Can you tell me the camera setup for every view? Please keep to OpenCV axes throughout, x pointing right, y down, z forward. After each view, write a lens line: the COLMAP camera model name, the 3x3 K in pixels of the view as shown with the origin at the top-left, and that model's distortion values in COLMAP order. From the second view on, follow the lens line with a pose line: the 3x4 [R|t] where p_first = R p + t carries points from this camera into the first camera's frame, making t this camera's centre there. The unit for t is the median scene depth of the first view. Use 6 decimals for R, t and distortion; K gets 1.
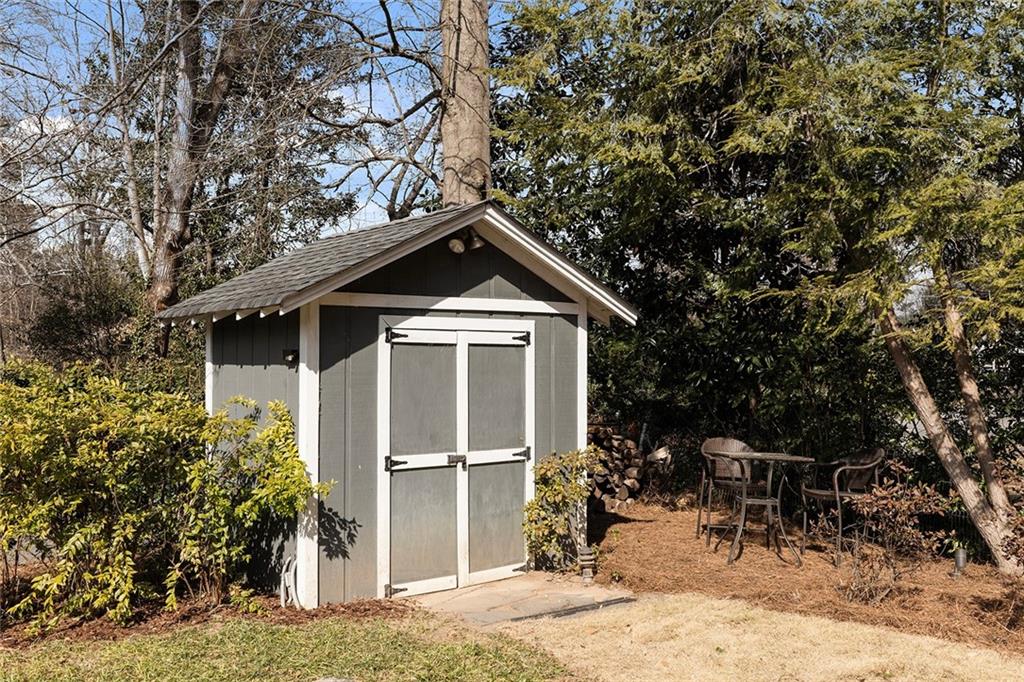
lens RADIAL K [[930.2, 0, 510.9], [0, 930.2, 340.2], [0, 0, 1]] dist [0.023651, 0.000000]
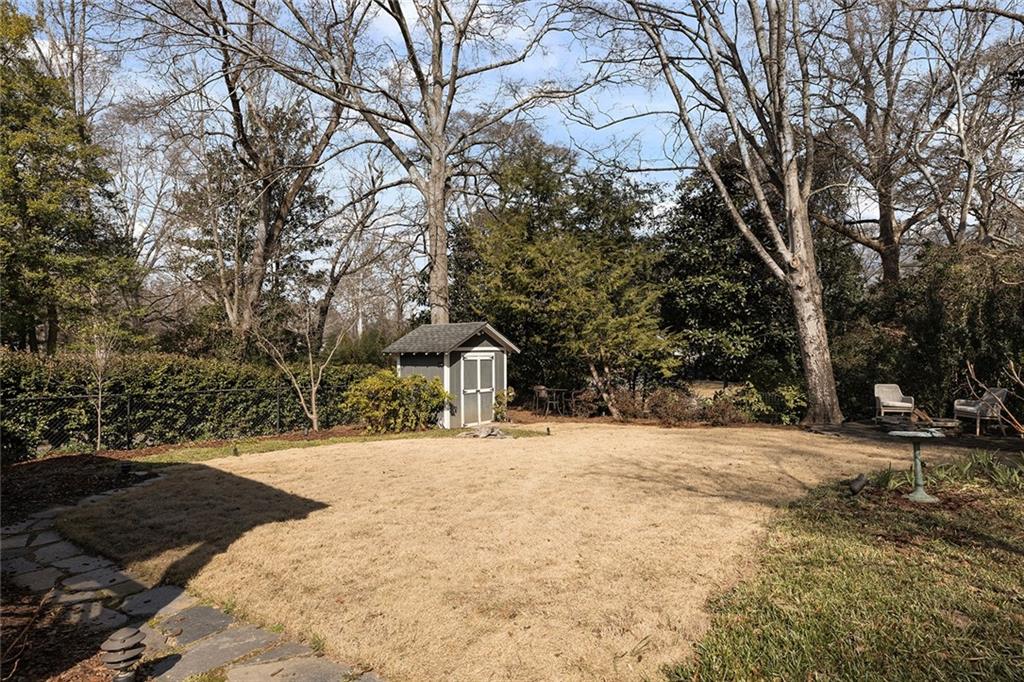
lens RADIAL K [[592.5, 0, 512.8], [0, 592.5, 343.0], [0, 0, 1]] dist [-0.000339, 0.000001]
pose [[0.962078, -0.000899, 0.272773, -0.545982], [-0.000904, 0.999979, 0.006485, -0.075046], [-0.272773, -0.006485, 0.962057, -1.250513]]
